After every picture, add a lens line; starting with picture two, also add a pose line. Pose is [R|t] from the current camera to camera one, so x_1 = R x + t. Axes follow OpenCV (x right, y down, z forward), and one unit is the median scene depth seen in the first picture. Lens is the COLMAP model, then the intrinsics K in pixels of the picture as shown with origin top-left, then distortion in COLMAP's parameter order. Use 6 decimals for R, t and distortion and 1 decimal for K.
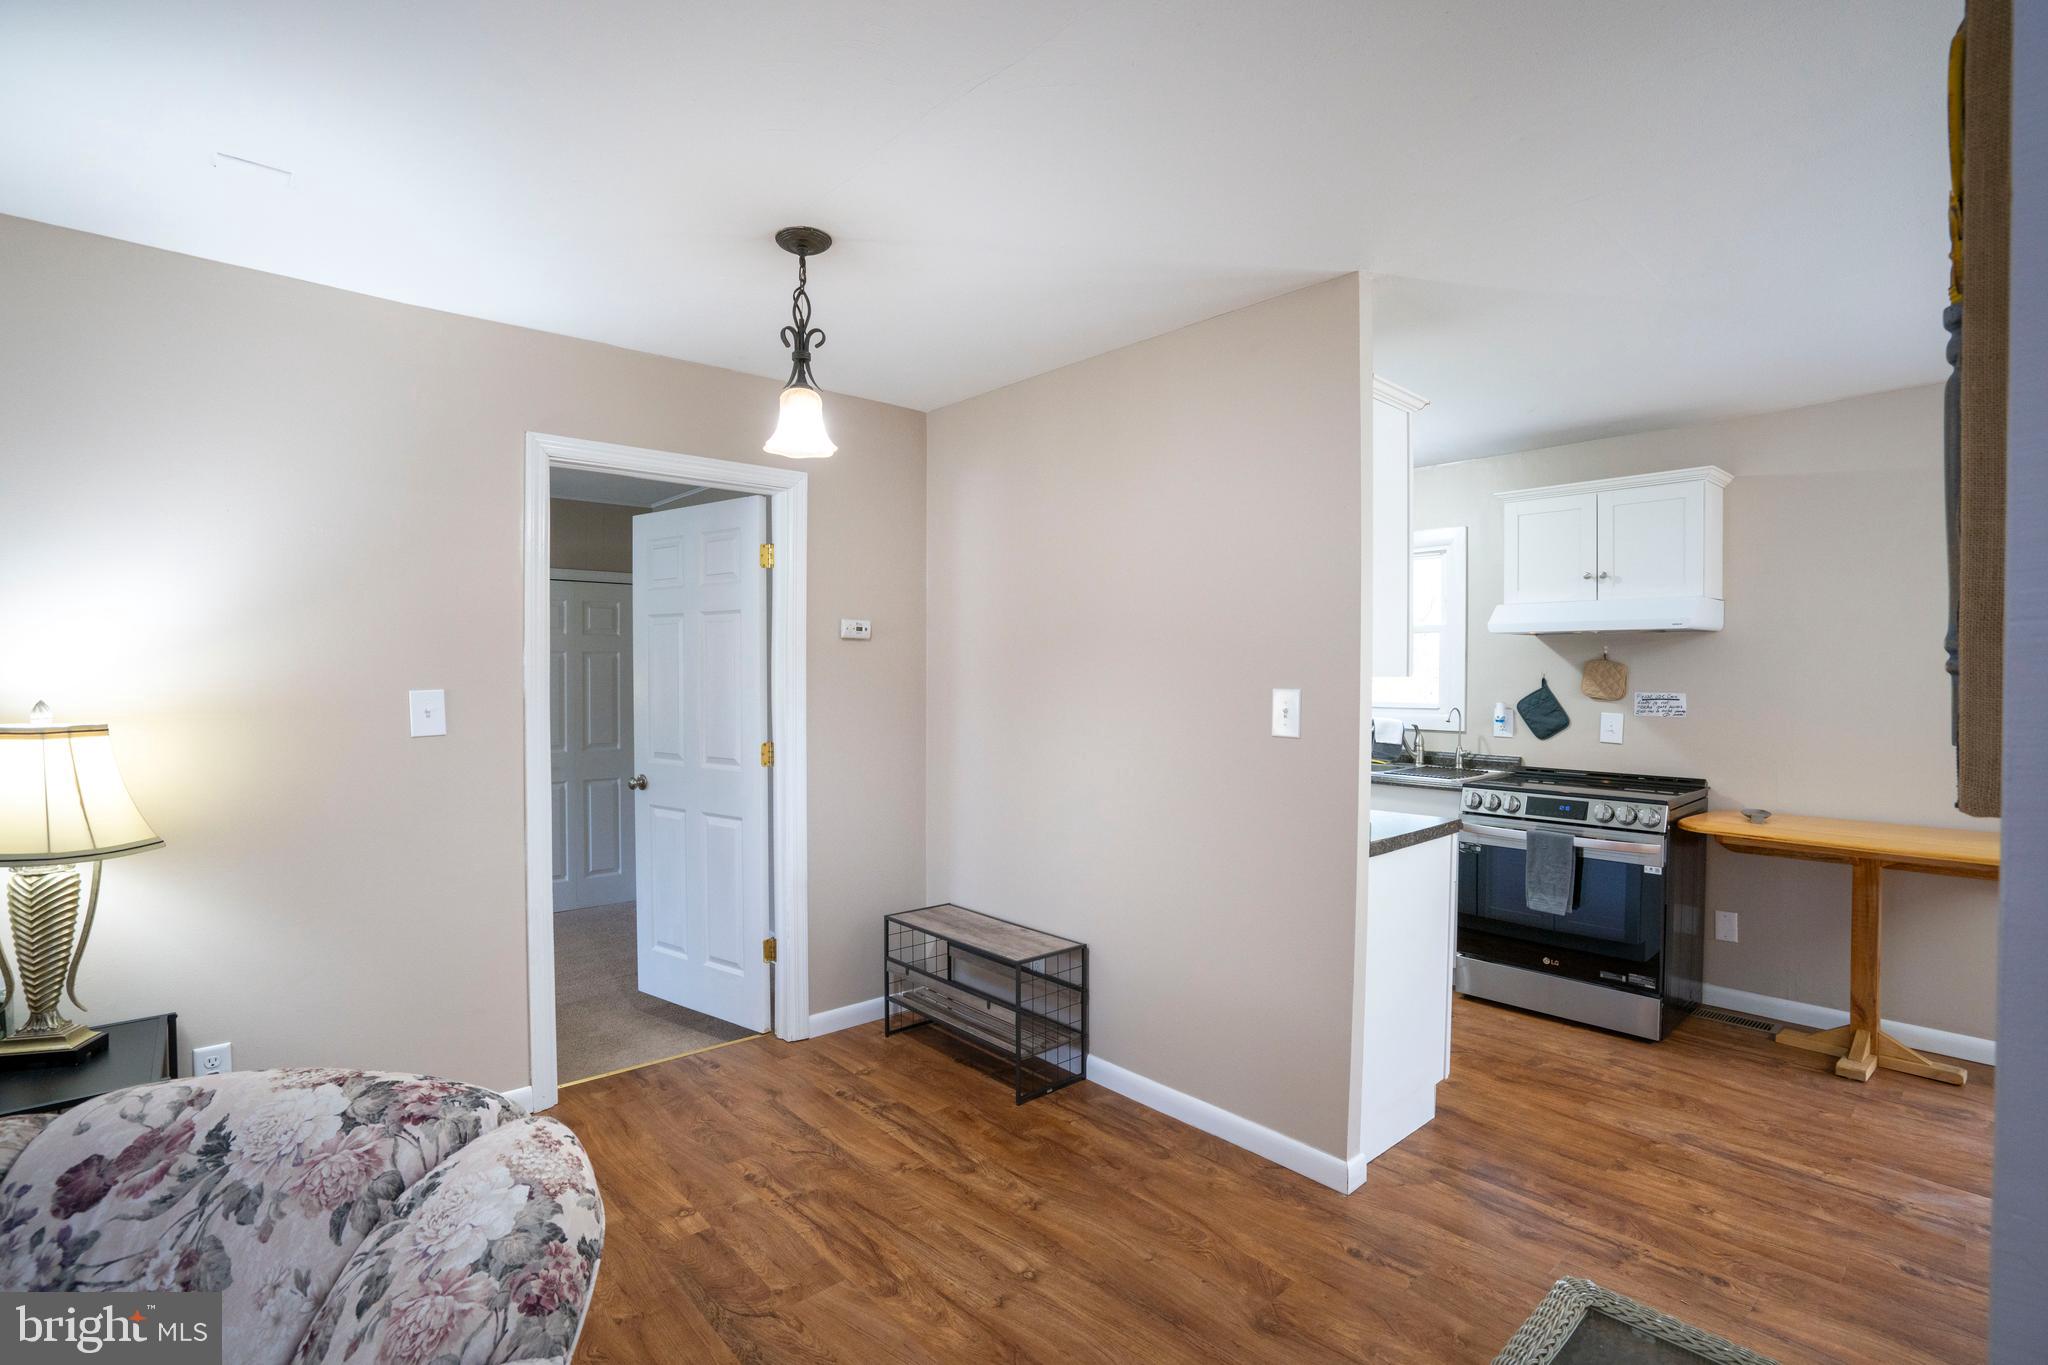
lens RADIAL K [[947.0, 0, 1019.4], [0, 947.0, 686.4], [0, 0, 1]] dist [-0.068682, 0.031424]
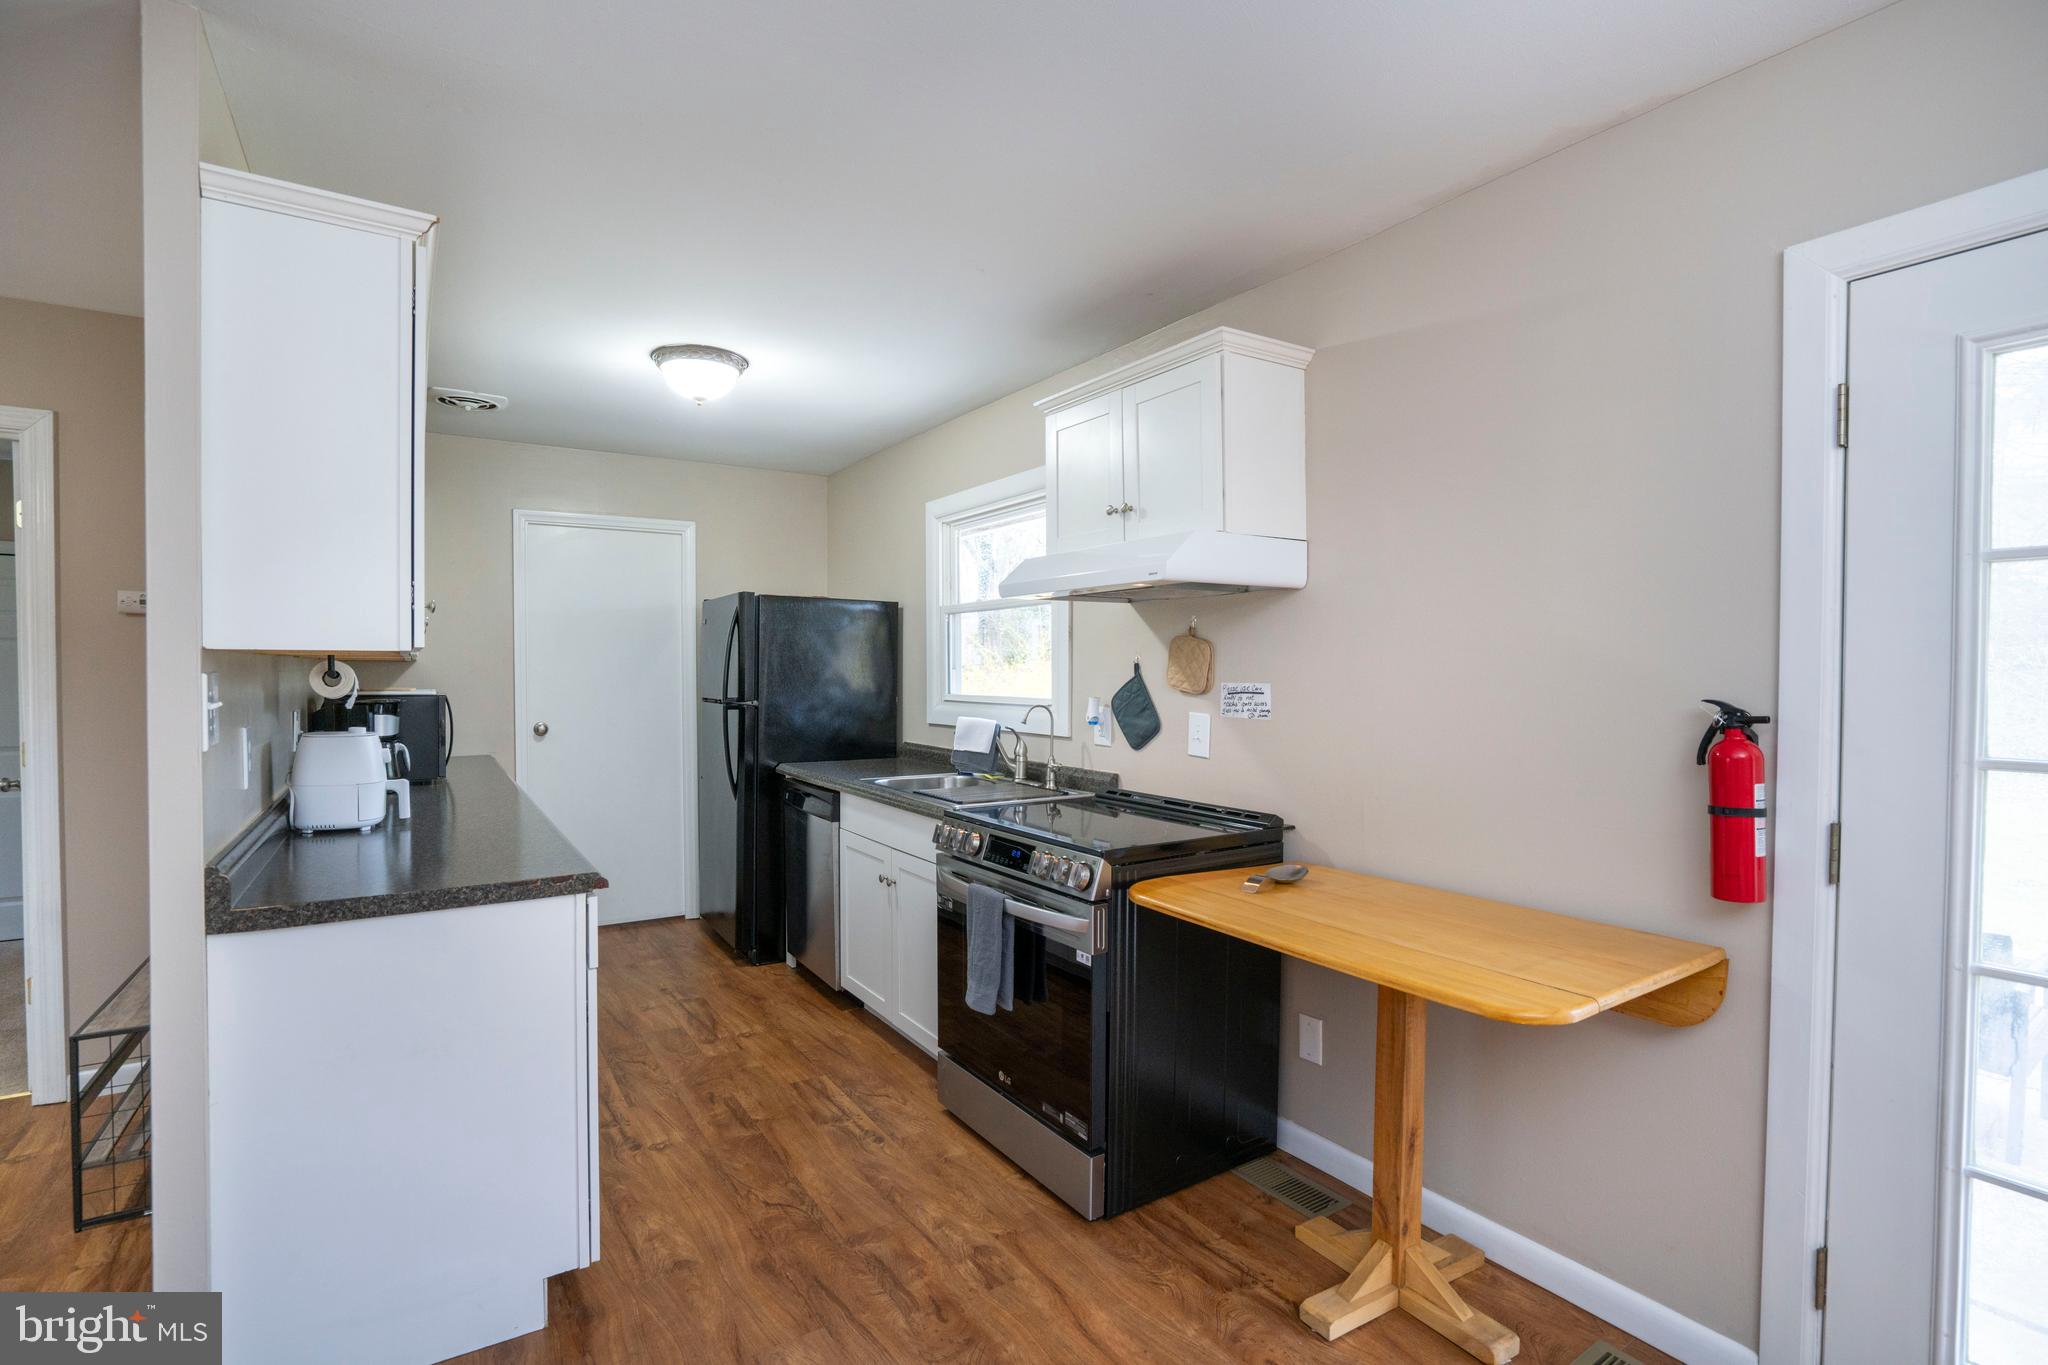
lens RADIAL K [[947.0, 0, 1019.4], [0, 947.0, 686.4], [0, 0, 1]] dist [-0.068682, 0.031424]
pose [[0.989123, 0.002681, -0.147063, 0.703903], [-0.002466, 0.999996, 0.001646, 0.009609], [0.147067, -0.001265, 0.989126, 0.331011]]
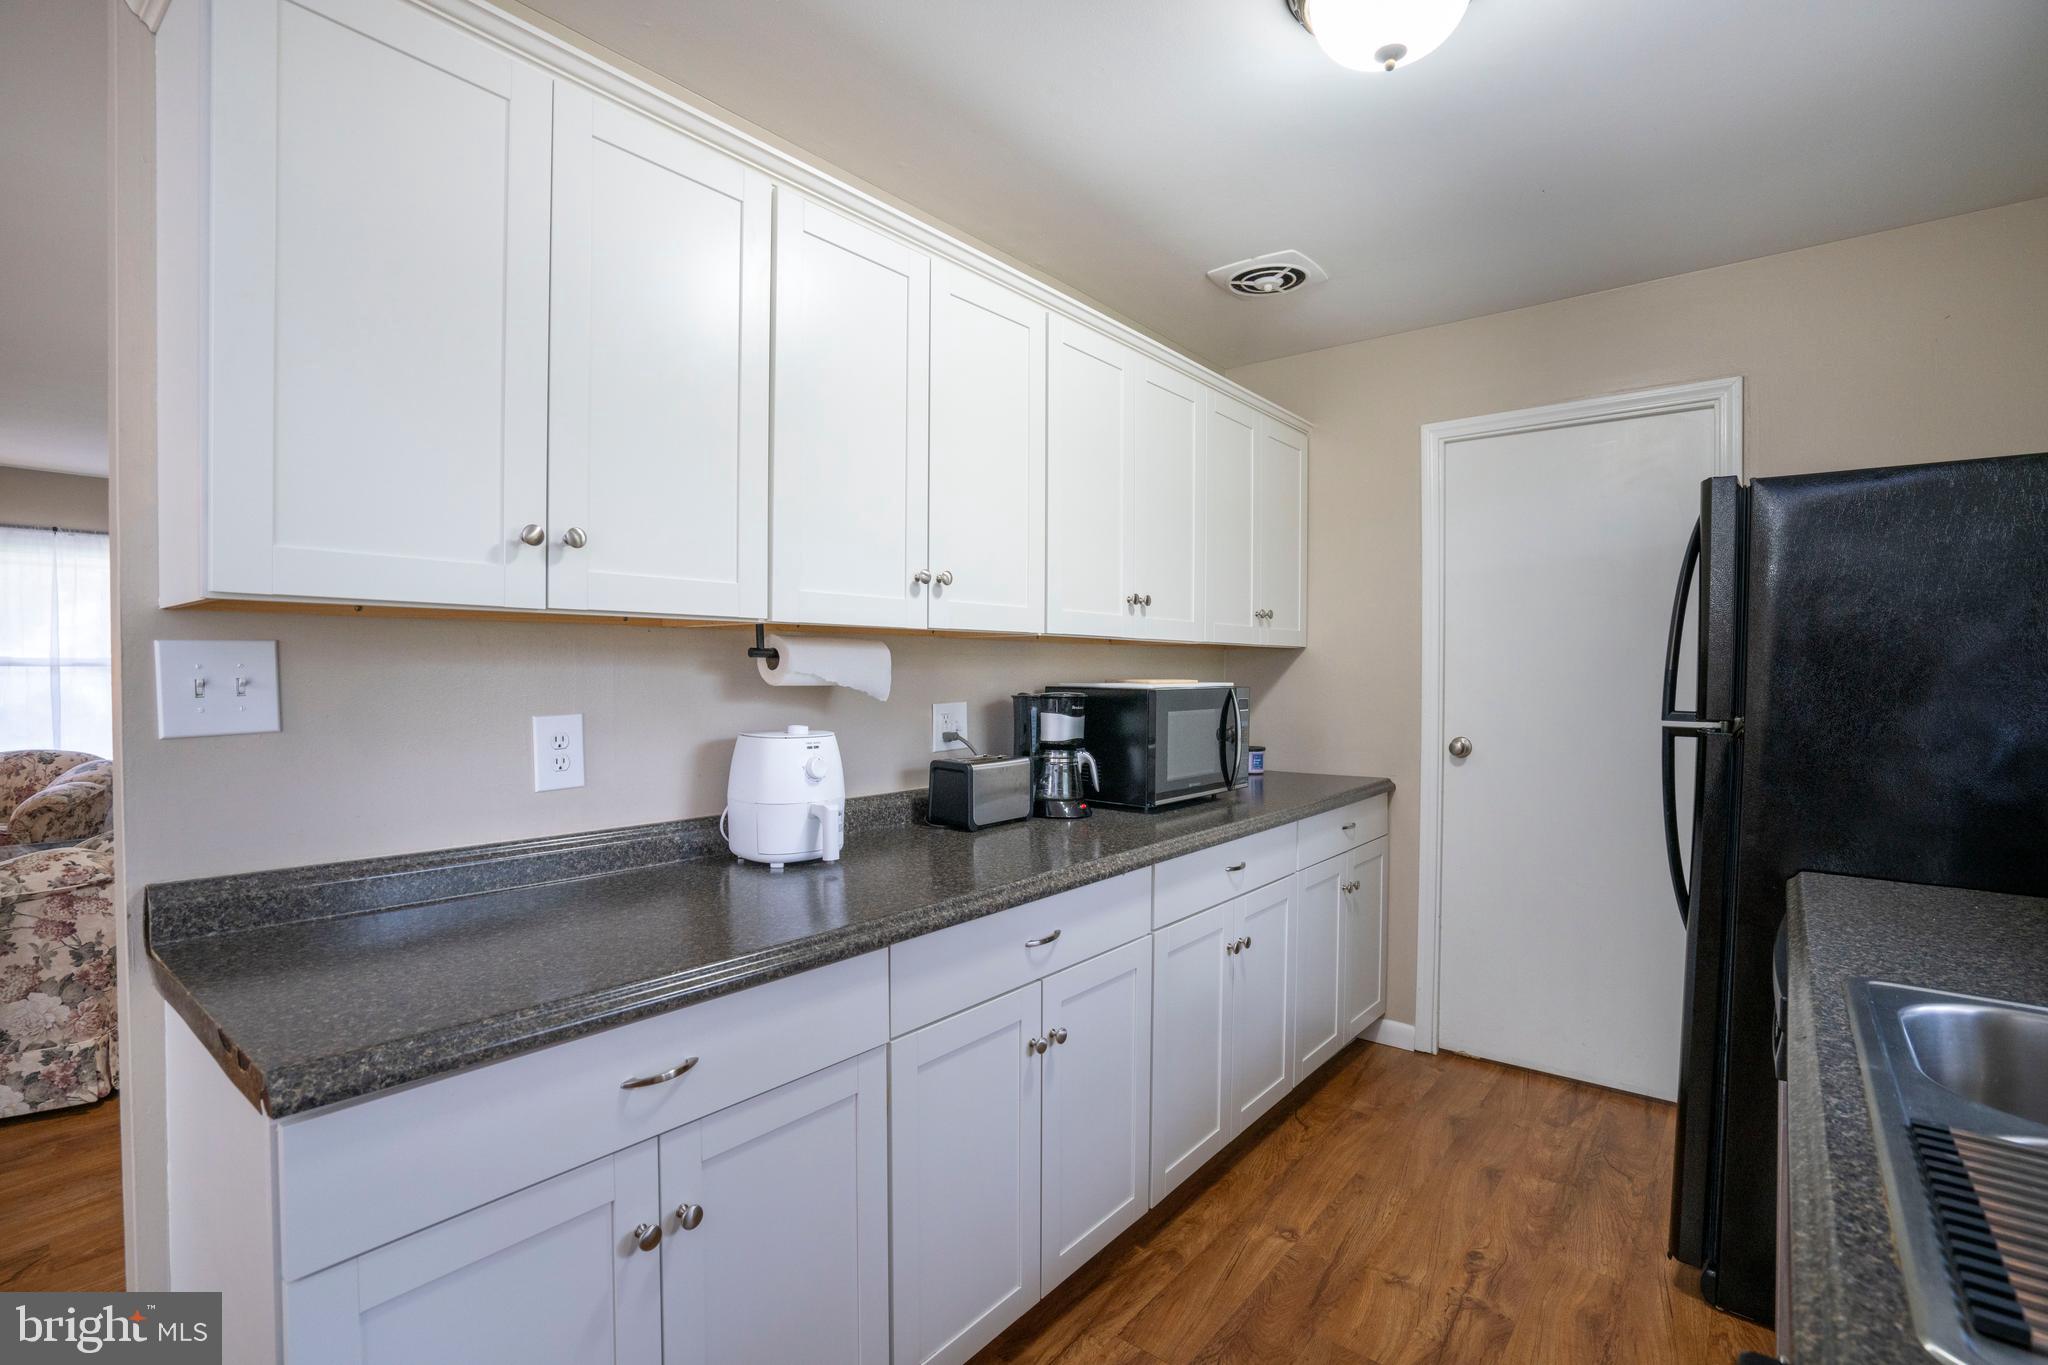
lens RADIAL K [[947.0, 0, 1019.4], [0, 947.0, 686.4], [0, 0, 1]] dist [-0.068682, 0.031424]
pose [[0.158974, 0.016249, -0.987149, 0.644944], [-0.018702, 0.999735, 0.013444, 0.011729], [0.987106, 0.016325, 0.159236, 0.968500]]
